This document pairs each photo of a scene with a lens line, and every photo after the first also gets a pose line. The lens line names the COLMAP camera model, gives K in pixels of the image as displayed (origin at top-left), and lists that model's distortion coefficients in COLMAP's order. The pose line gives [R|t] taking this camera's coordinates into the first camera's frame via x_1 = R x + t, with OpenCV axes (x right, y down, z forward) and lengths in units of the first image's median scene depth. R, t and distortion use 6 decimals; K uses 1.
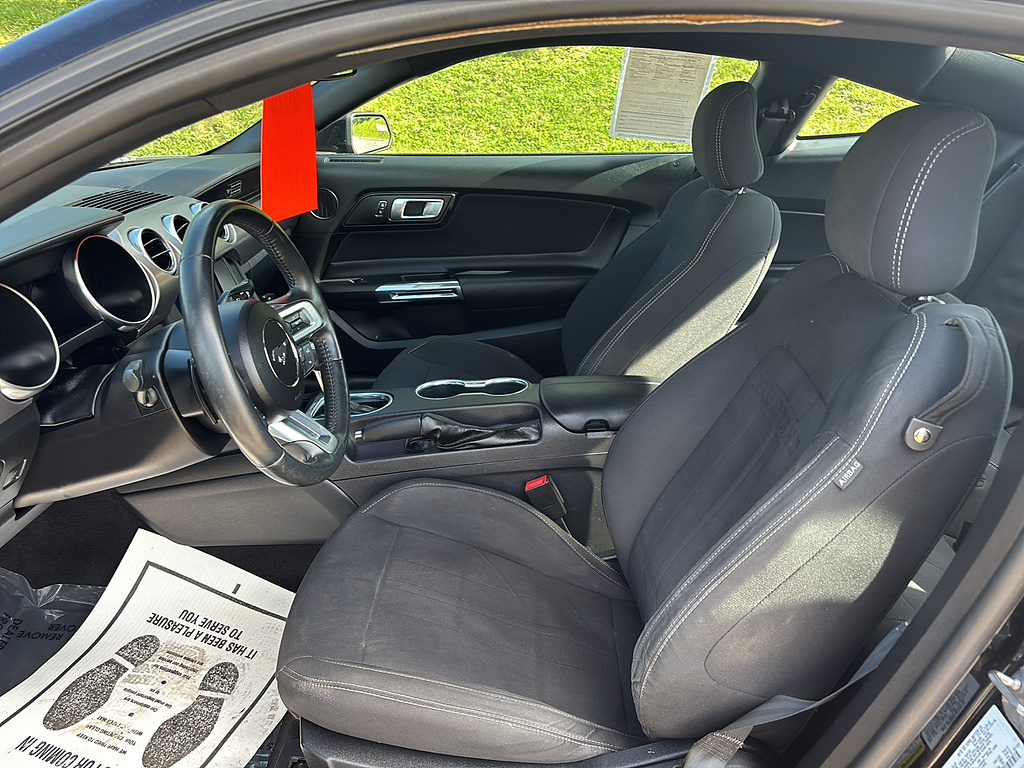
lens RADIAL K [[765.4, 0, 509.4], [0, 765.4, 387.2], [0, 0, 1]] dist [0.050372, -0.059345]
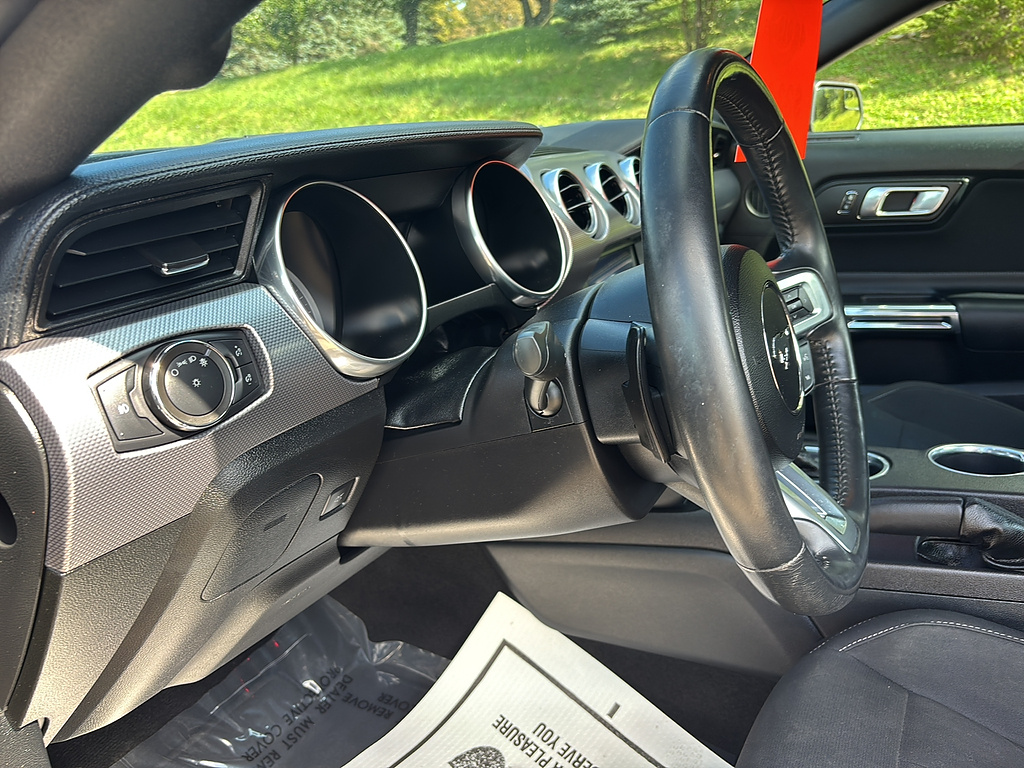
lens RADIAL K [[765.4, 0, 513.9], [0, 765.4, 382.3], [0, 0, 1]] dist [0.050372, -0.059345]
pose [[0.894945, 0.094842, -0.435980, -0.190534], [-0.129945, 0.990191, -0.051338, 0.025440], [0.426835, 0.102598, 0.898491, 0.374965]]
